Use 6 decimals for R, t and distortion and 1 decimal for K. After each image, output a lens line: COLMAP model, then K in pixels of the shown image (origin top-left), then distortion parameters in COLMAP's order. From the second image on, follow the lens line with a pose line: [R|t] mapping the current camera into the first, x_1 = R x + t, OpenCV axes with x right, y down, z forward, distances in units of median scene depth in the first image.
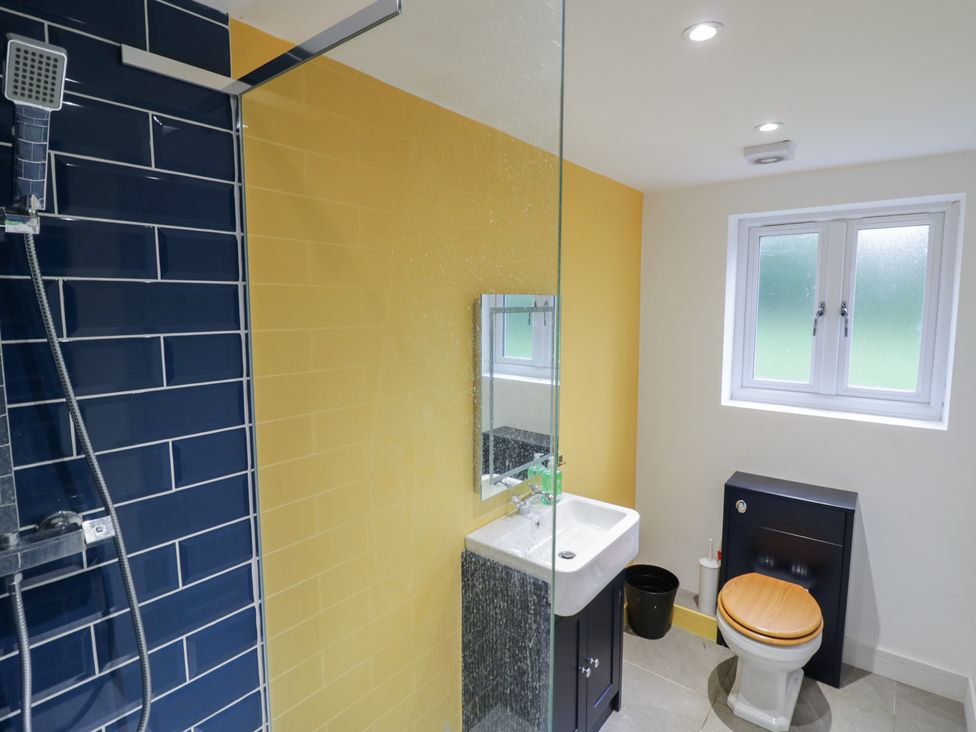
lens RADIAL K [[513.4, 0, 490.7], [0, 513.4, 360.3], [0, 0, 1]] dist [-0.003745, -0.011384]
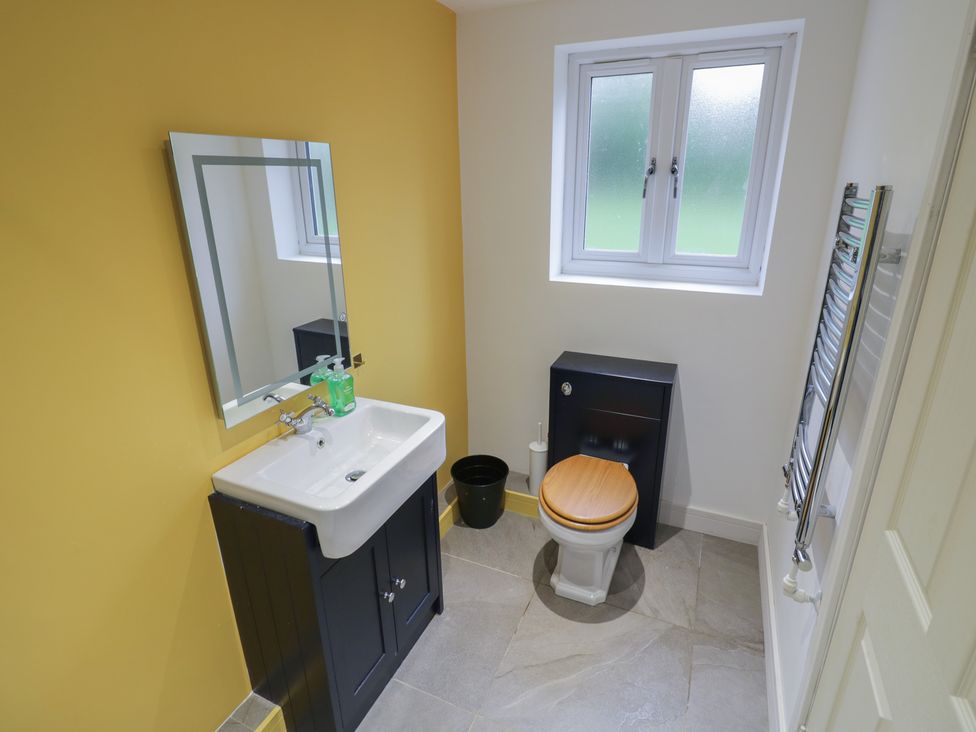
lens RADIAL K [[513.4, 0, 489.3], [0, 513.4, 361.1], [0, 0, 1]] dist [-0.003745, -0.011384]
pose [[0.968336, -0.091682, 0.232207, 0.150883], [0.035880, 0.971579, 0.233982, 0.012019], [-0.247060, -0.218242, 0.944104, 0.172770]]
